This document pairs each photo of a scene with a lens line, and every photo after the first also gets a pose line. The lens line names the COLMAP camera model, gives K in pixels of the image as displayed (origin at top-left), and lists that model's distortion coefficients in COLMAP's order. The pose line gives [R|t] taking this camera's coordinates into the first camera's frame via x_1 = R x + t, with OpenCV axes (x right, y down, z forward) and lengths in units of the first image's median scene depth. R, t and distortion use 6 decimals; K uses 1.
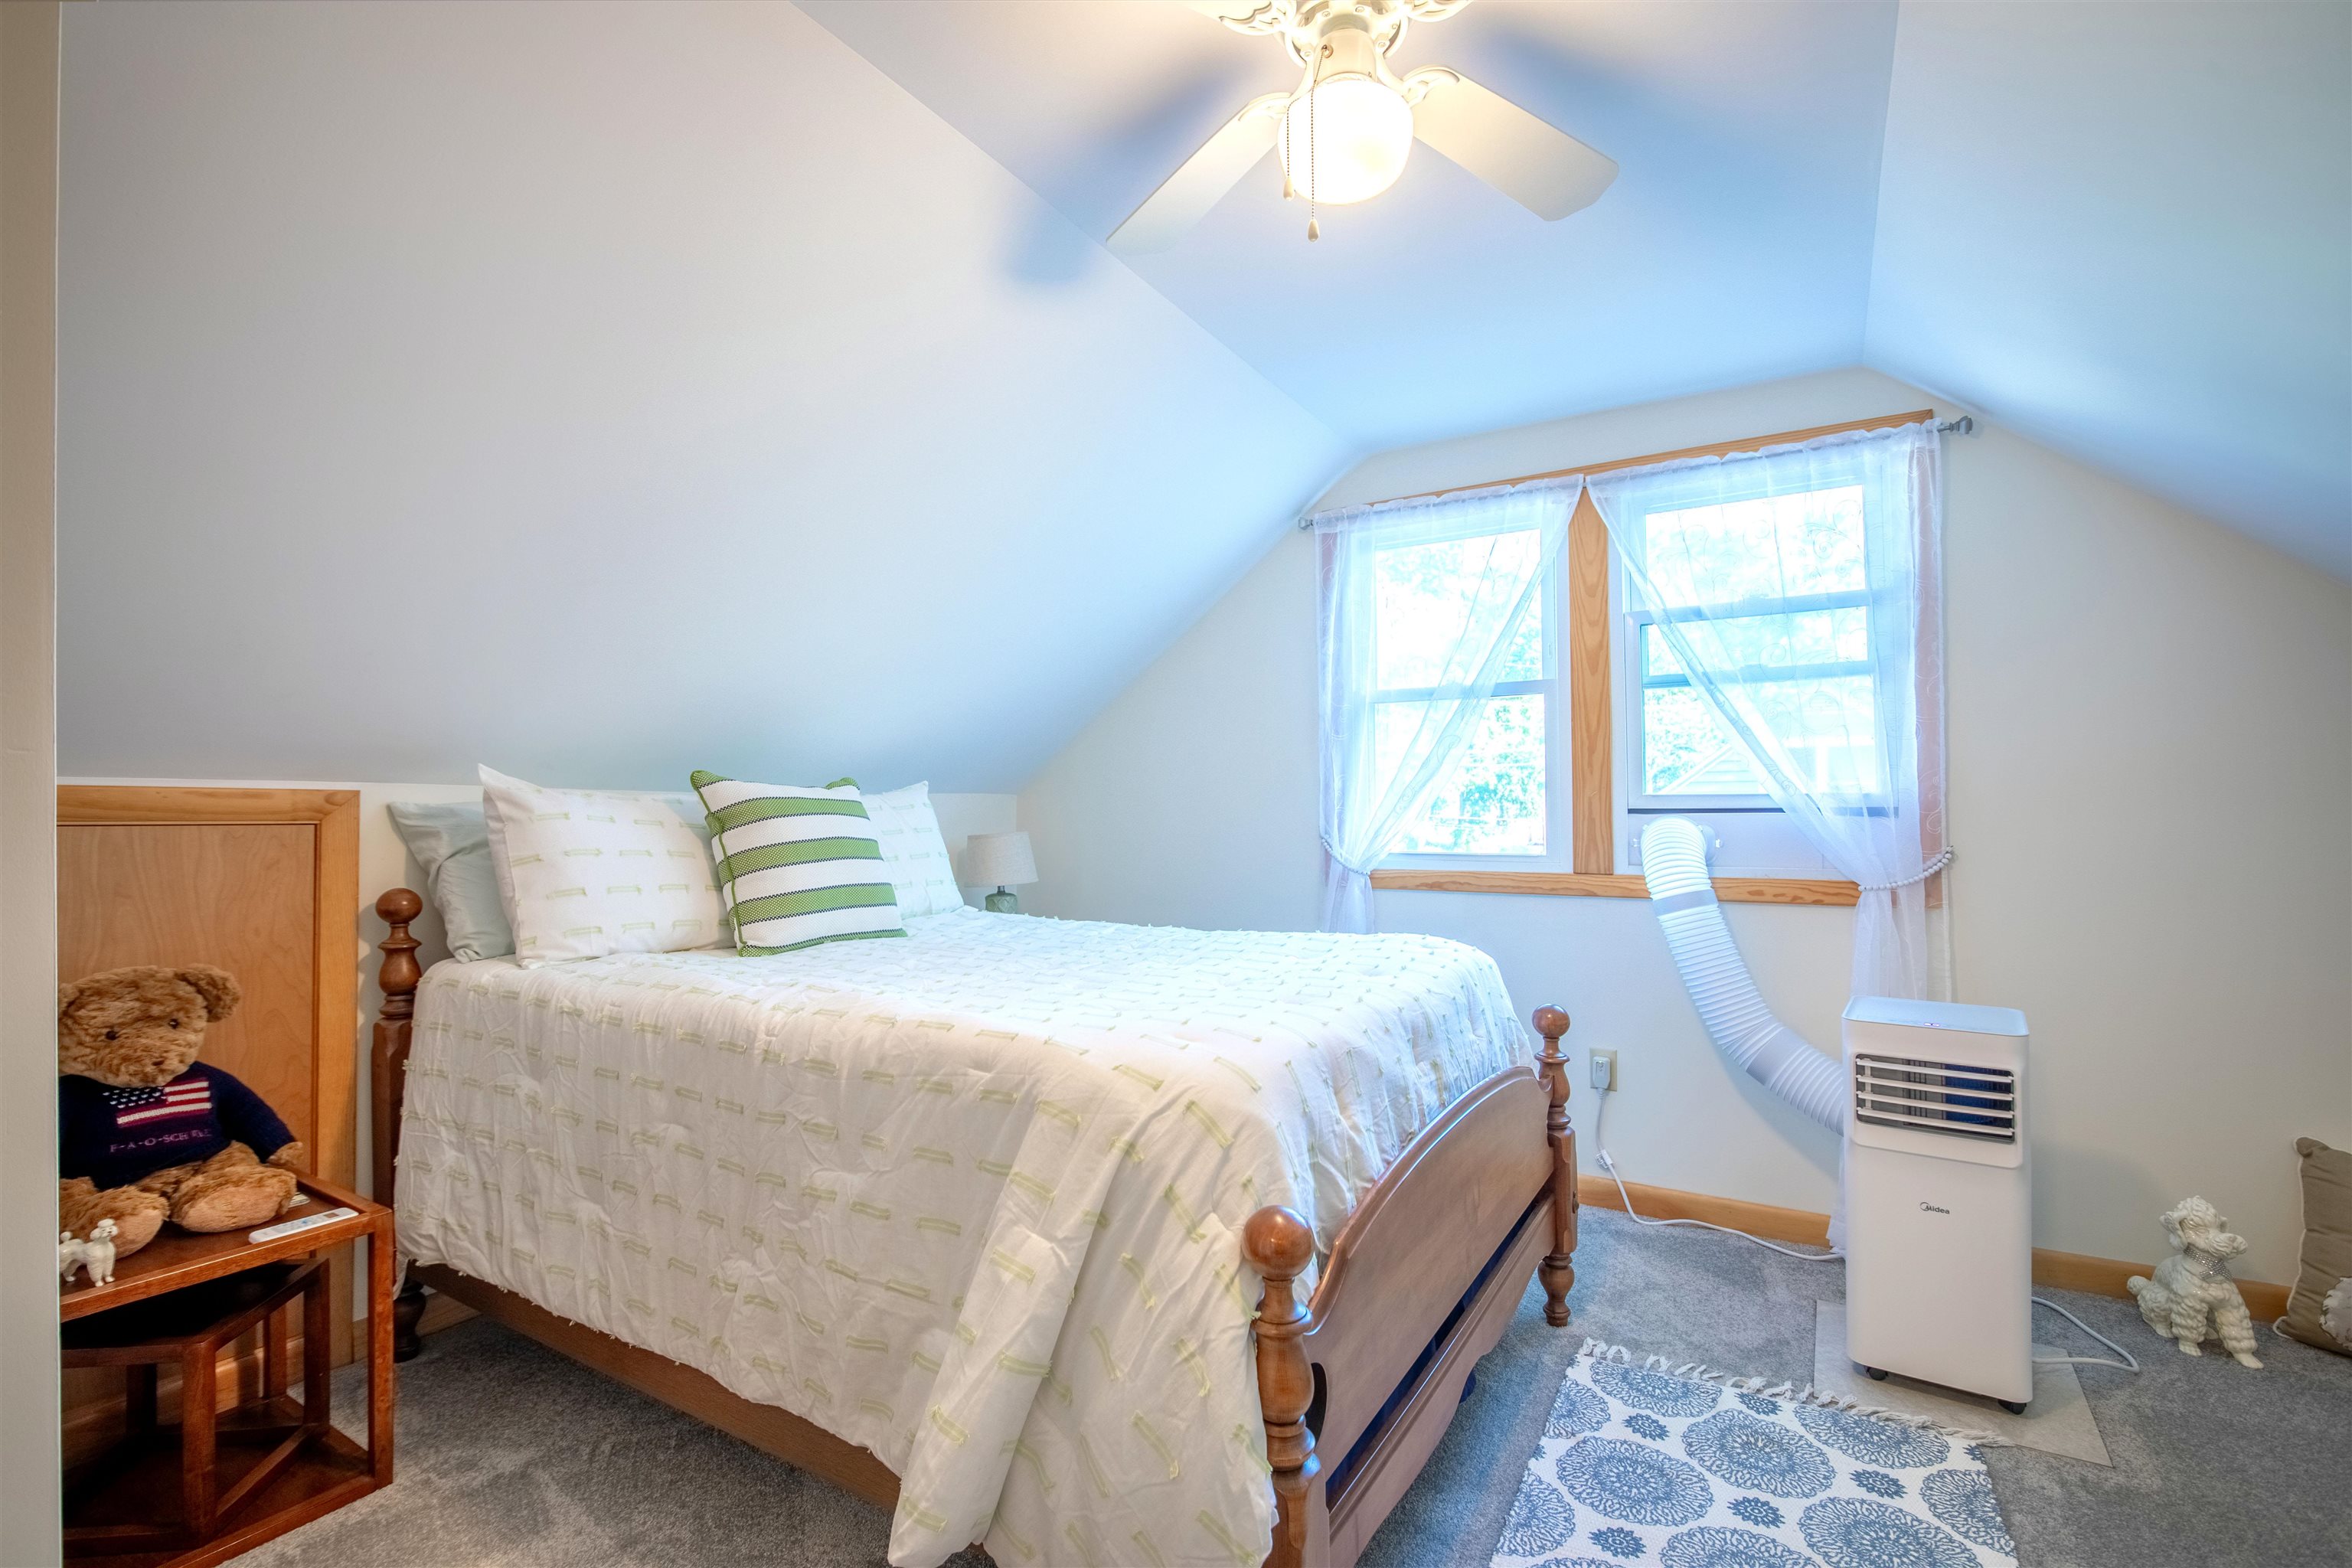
lens RADIAL K [[1048.3, 0, 1176.0], [0, 1048.3, 784.0], [0, 0, 1]] dist [0.001970, -0.011538]
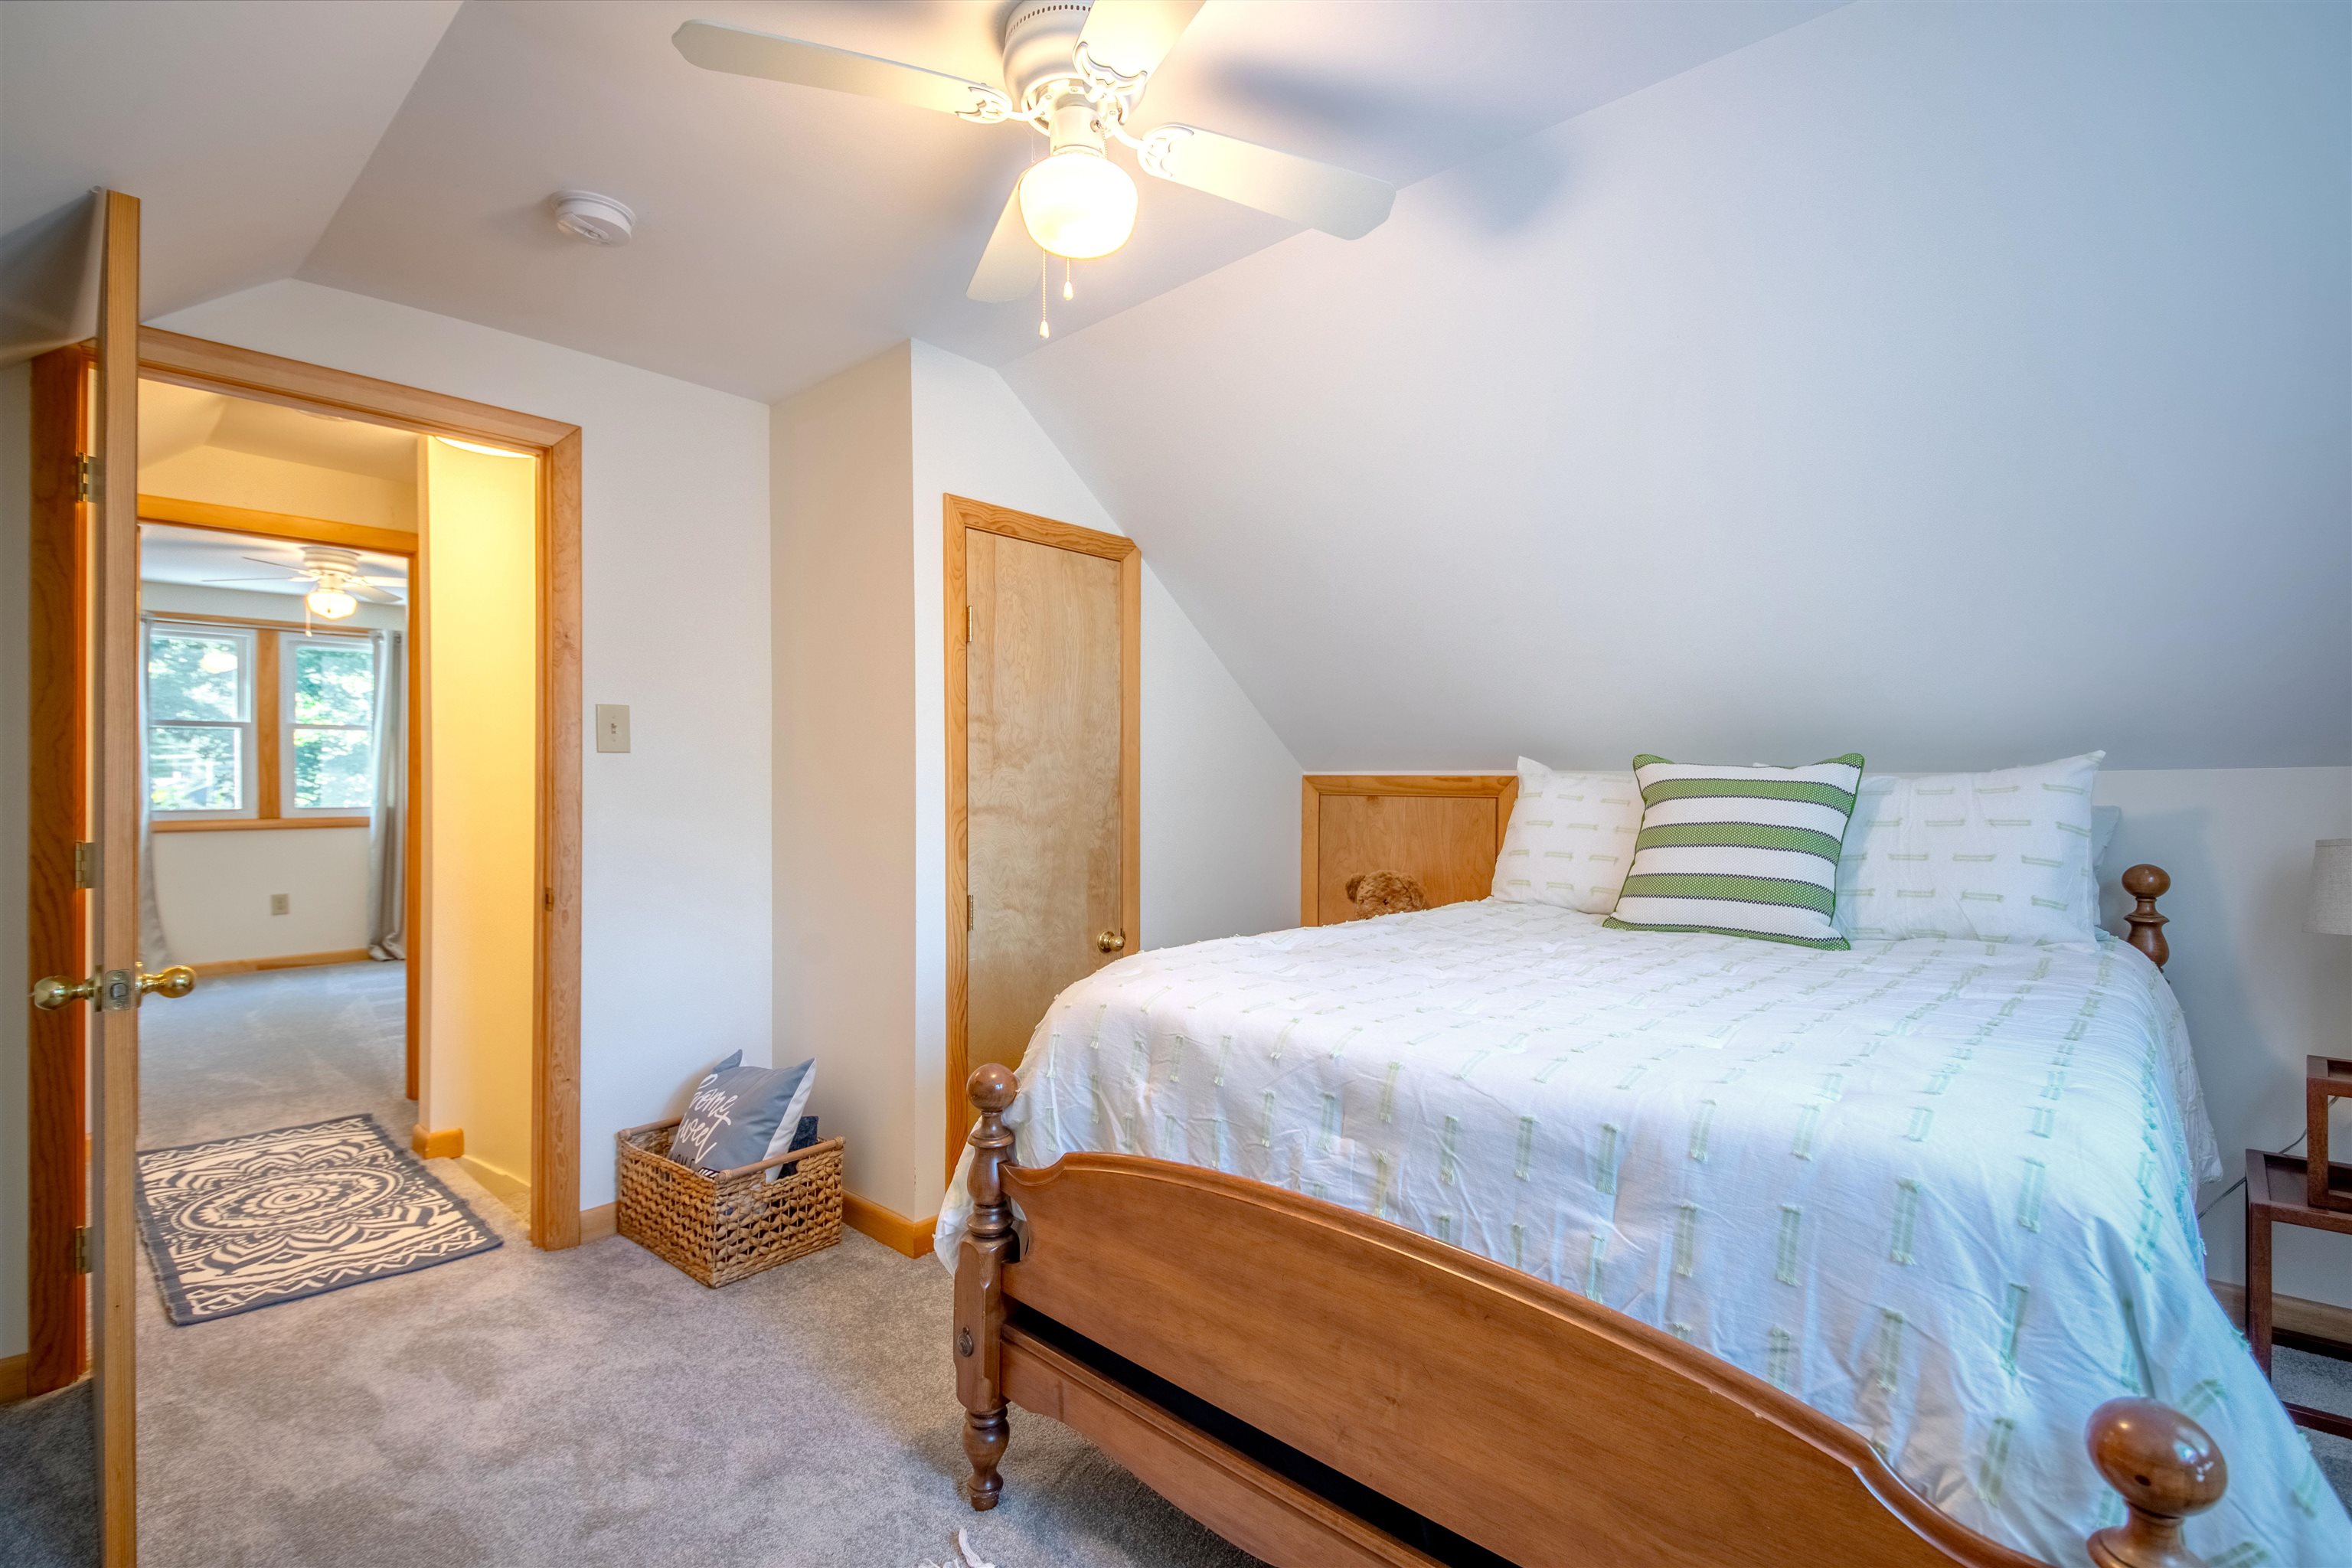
lens RADIAL K [[1048.3, 0, 1176.0], [0, 1048.3, 784.0], [0, 0, 1]] dist [0.001970, -0.011538]
pose [[-0.192141, 0.002674, -0.981364, 0.767383], [0.015688, 0.999877, -0.000347, 0.011752], [0.981242, -0.015462, -0.192159, 0.802309]]
